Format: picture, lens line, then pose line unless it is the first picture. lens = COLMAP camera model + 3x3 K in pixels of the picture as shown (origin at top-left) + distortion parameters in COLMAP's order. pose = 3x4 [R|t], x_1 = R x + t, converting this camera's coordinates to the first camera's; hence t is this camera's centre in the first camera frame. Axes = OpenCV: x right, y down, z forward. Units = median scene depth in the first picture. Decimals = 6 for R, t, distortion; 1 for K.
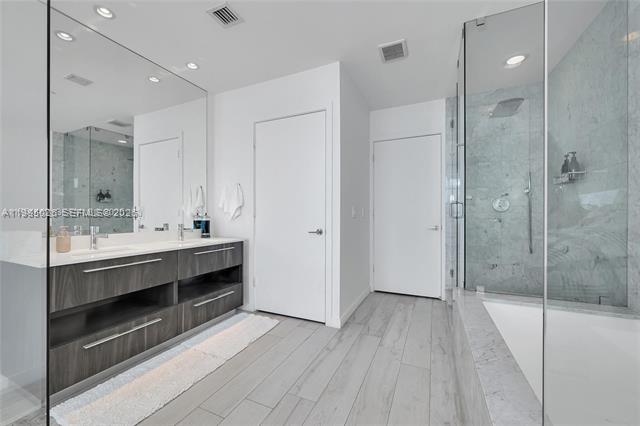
lens RADIAL K [[258.0, 0, 303.4], [0, 258.0, 212.8], [0, 0, 1]] dist [0.000528, -0.000242]
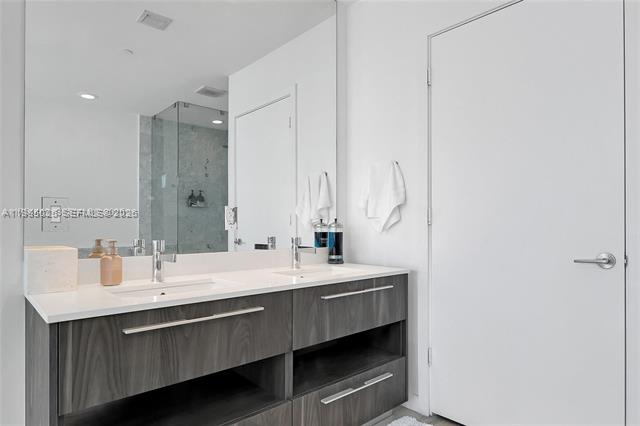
lens RADIAL K [[408.6, 0, 319.2], [0, 408.6, 216.0], [0, 0, 1]] dist [-0.003970, -0.006337]
pose [[0.931395, -0.008635, -0.363908, -0.102155], [0.003241, 0.999876, -0.015431, 0.009102], [0.363996, 0.013193, 0.931307, 0.191071]]
